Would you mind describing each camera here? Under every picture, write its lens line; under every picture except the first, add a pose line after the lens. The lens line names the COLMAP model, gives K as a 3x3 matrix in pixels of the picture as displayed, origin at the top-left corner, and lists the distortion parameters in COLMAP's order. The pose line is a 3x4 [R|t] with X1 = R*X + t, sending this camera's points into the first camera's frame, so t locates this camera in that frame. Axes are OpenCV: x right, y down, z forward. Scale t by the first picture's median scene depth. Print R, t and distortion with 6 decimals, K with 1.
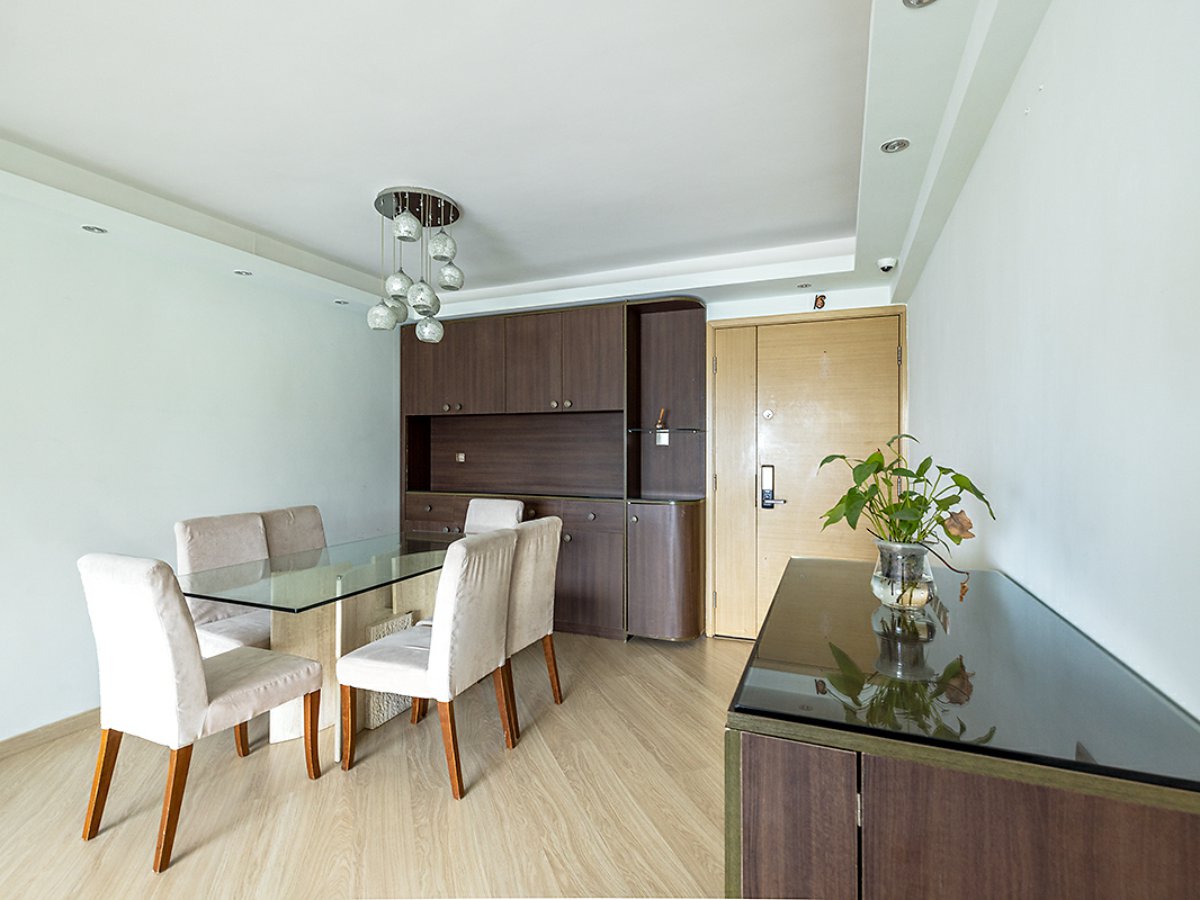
lens RADIAL K [[571.3, 0, 600.0], [0, 571.3, 450.0], [0, 0, 1]] dist [-0.000788, -0.000069]
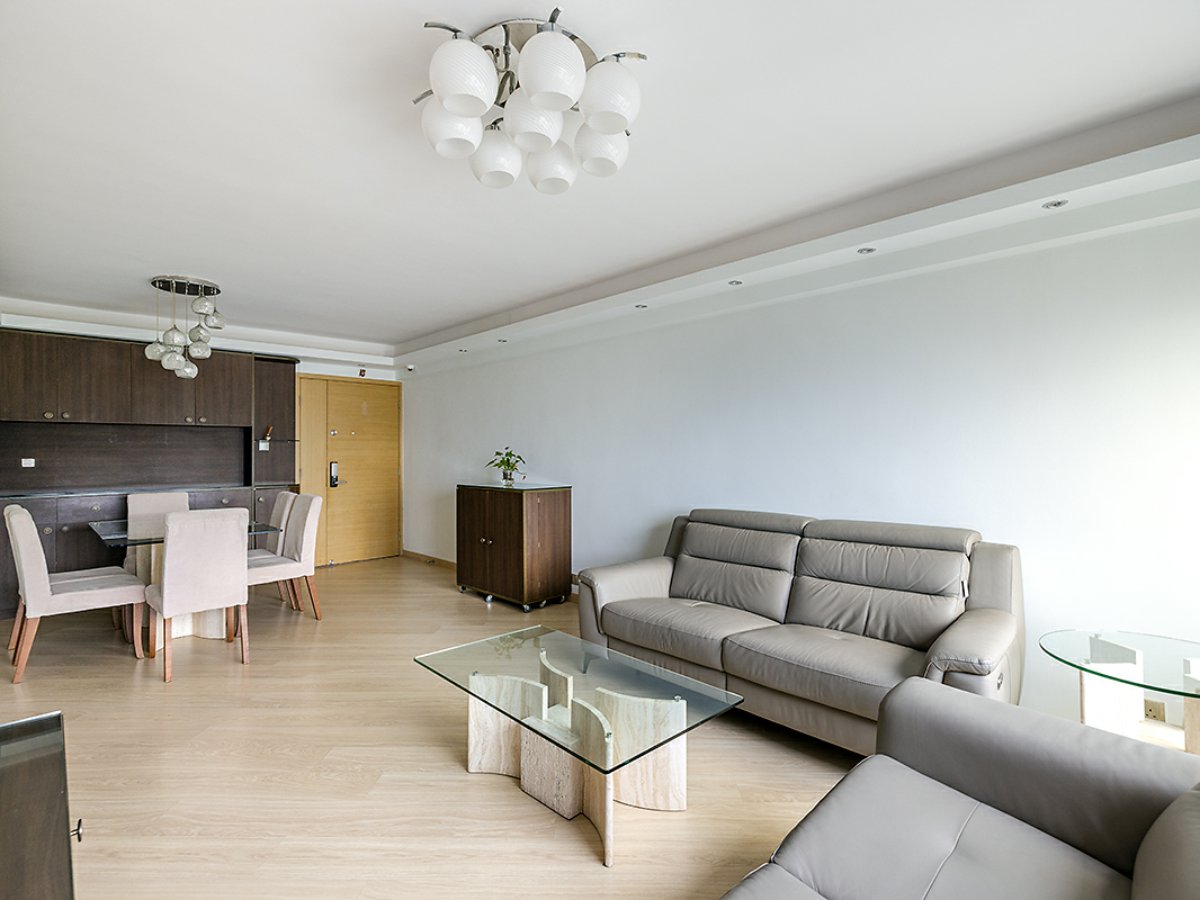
lens RADIAL K [[571.3, 0, 600.0], [0, 571.3, 450.0], [0, 0, 1]] dist [-0.000788, -0.000069]
pose [[0.385663, -0.001494, 0.922639, -0.944772], [0.007317, 0.999972, -0.001440, -0.001139], [-0.922611, 0.007306, 0.385663, -0.389756]]
